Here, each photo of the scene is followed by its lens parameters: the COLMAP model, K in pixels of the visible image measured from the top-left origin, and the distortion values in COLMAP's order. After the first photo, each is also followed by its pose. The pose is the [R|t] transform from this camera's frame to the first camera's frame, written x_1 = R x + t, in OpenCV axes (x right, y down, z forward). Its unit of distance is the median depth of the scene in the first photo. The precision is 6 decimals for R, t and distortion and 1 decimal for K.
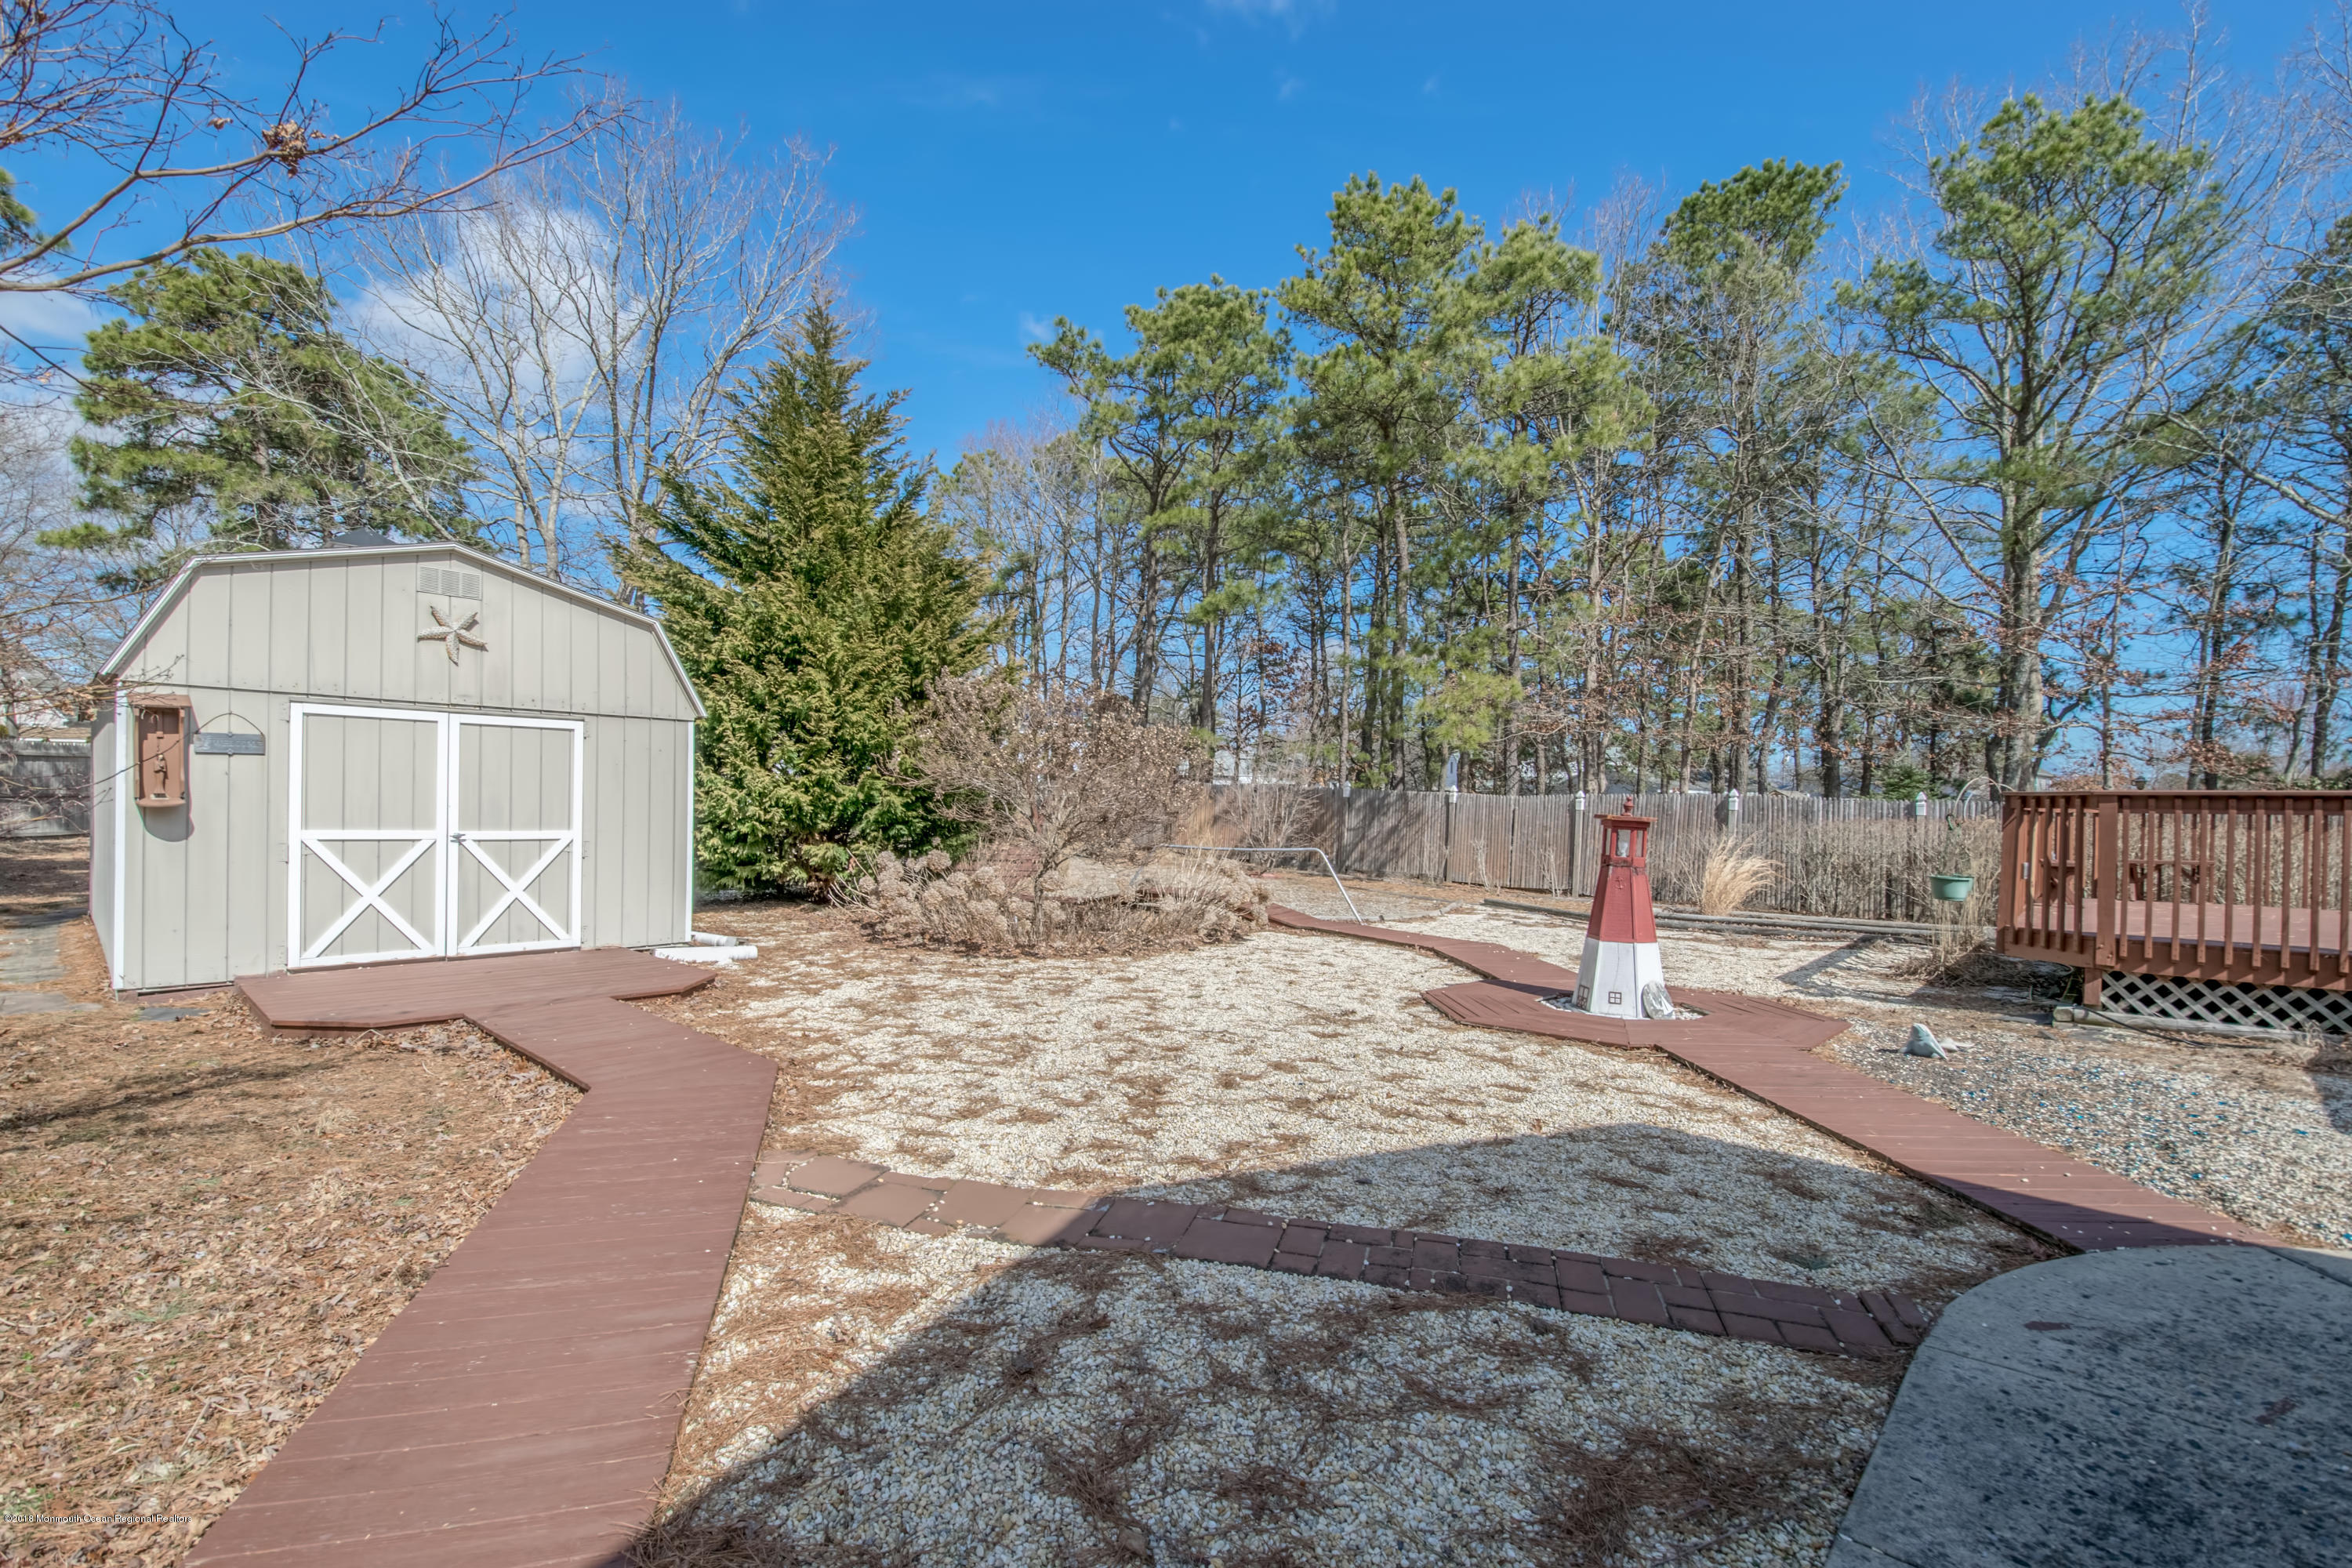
lens RADIAL K [[1061.9, 0, 1170.0], [0, 1061.9, 814.6], [0, 0, 1]] dist [0.033076, -0.023651]
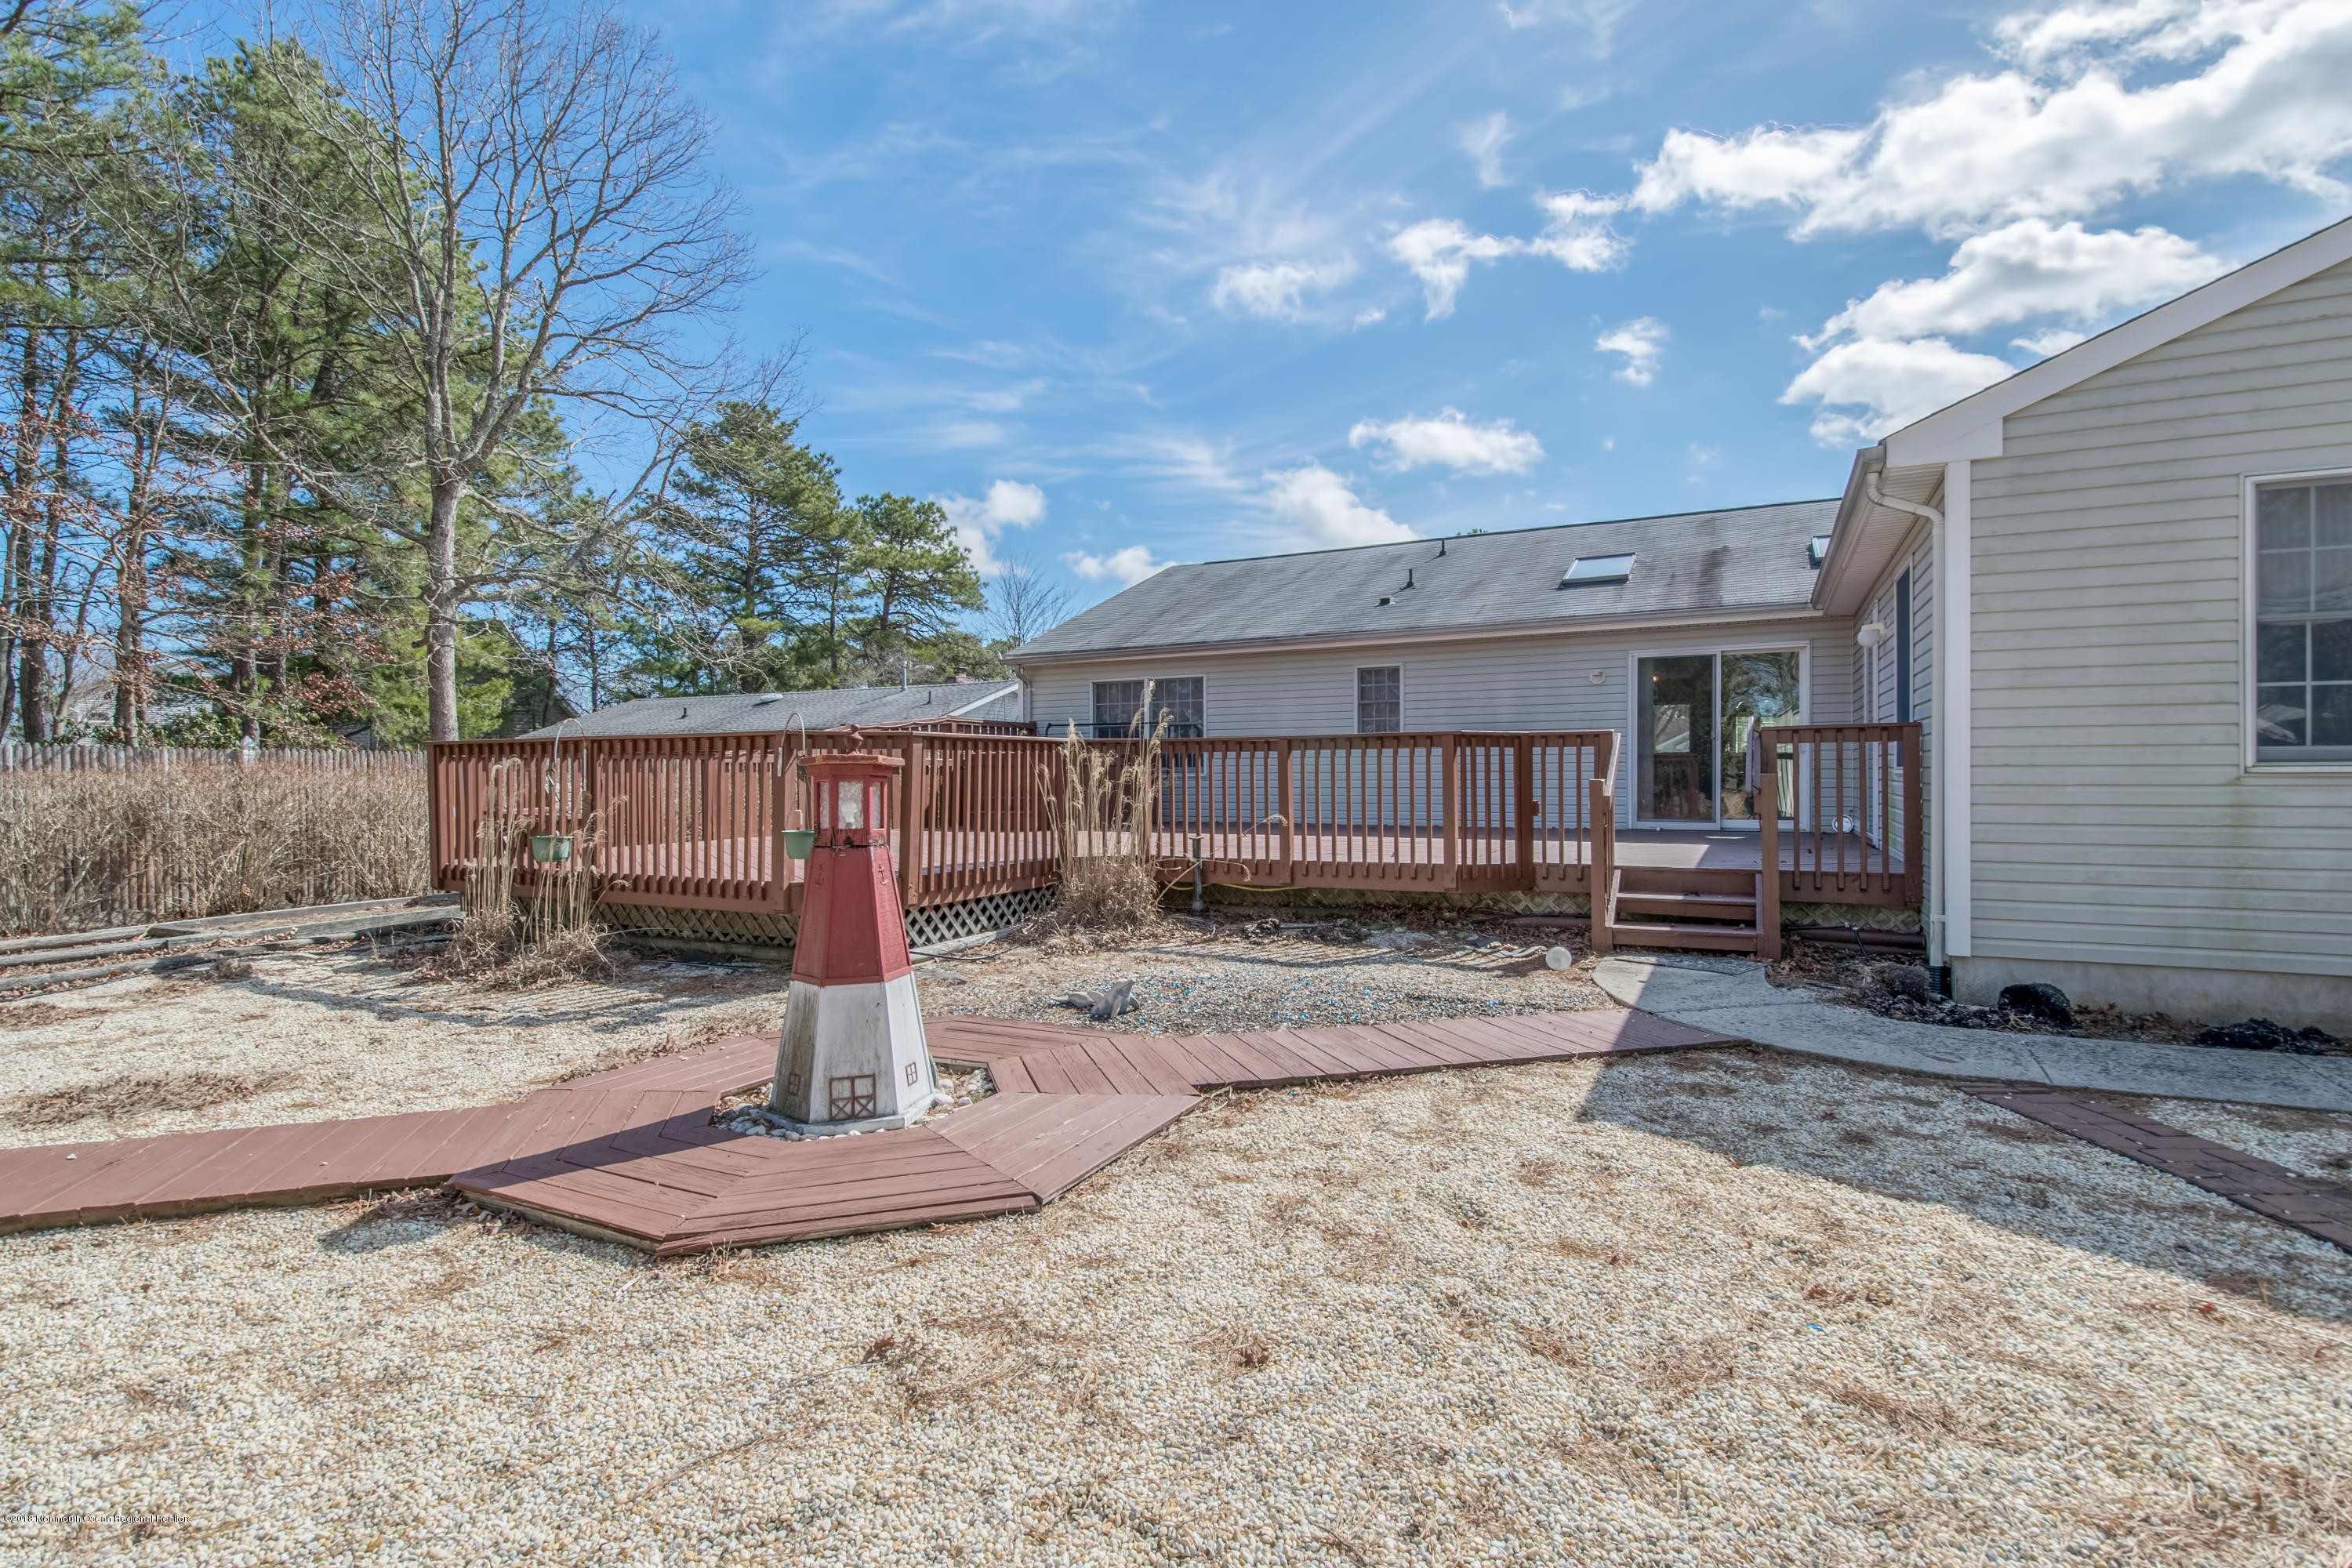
lens RADIAL K [[1054.0, 0, 1173.0], [0, 1054.0, 756.0], [0, 0, 1]] dist [0.031418, -0.023545]
pose [[-0.289849, -0.003508, 0.957066, -0.198437], [-0.004421, 0.999988, 0.002326, -0.005223], [-0.957062, -0.003557, -0.289860, 1.122356]]
